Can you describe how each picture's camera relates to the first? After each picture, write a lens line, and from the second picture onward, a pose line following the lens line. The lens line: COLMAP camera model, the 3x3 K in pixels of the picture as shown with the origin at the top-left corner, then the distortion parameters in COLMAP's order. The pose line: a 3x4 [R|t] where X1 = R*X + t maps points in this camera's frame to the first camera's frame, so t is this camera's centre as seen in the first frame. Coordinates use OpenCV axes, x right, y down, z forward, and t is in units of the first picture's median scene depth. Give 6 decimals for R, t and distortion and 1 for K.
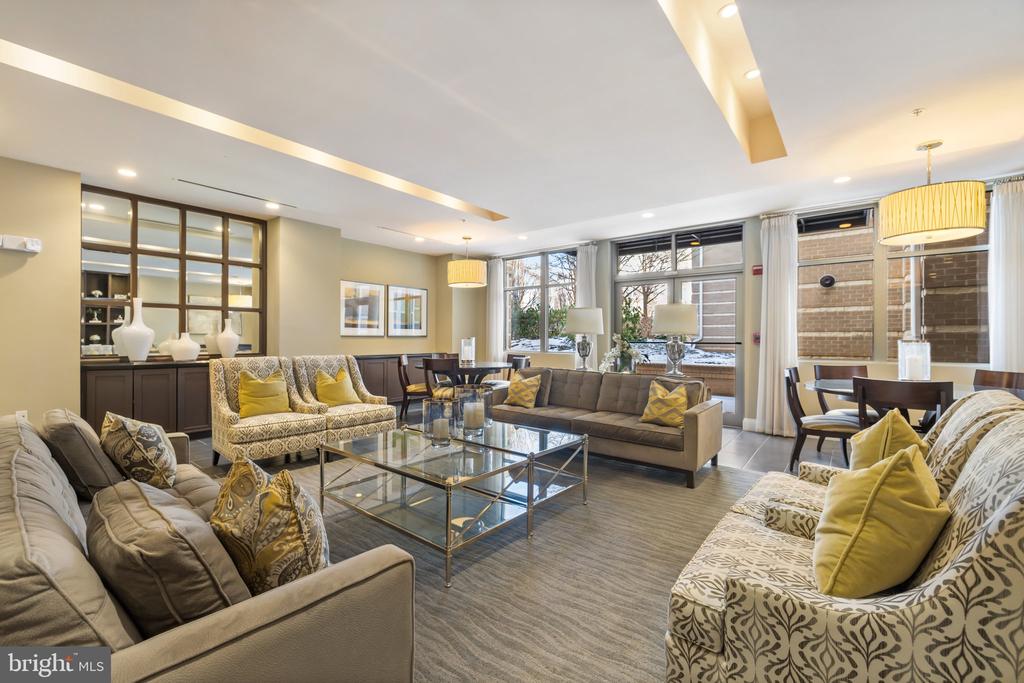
lens RADIAL K [[440.2, 0, 513.3], [0, 440.2, 344.9], [0, 0, 1]] dist [-0.001546, -0.000360]
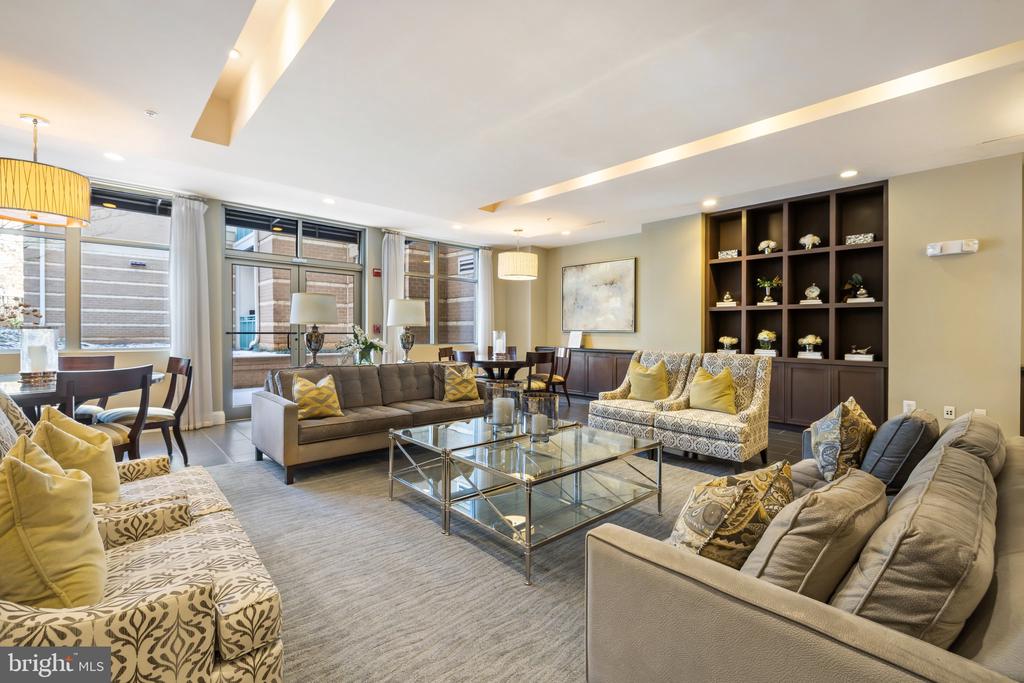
lens RADIAL K [[444.2, 0, 488.8], [0, 444.2, 339.9], [0, 0, 1]] dist [0.000545, -0.000113]
pose [[0.172899, -0.017367, 0.984786, -0.583075], [-0.000679, 0.999842, 0.017751, -0.007993], [-0.984939, -0.003738, 0.172860, 0.474095]]
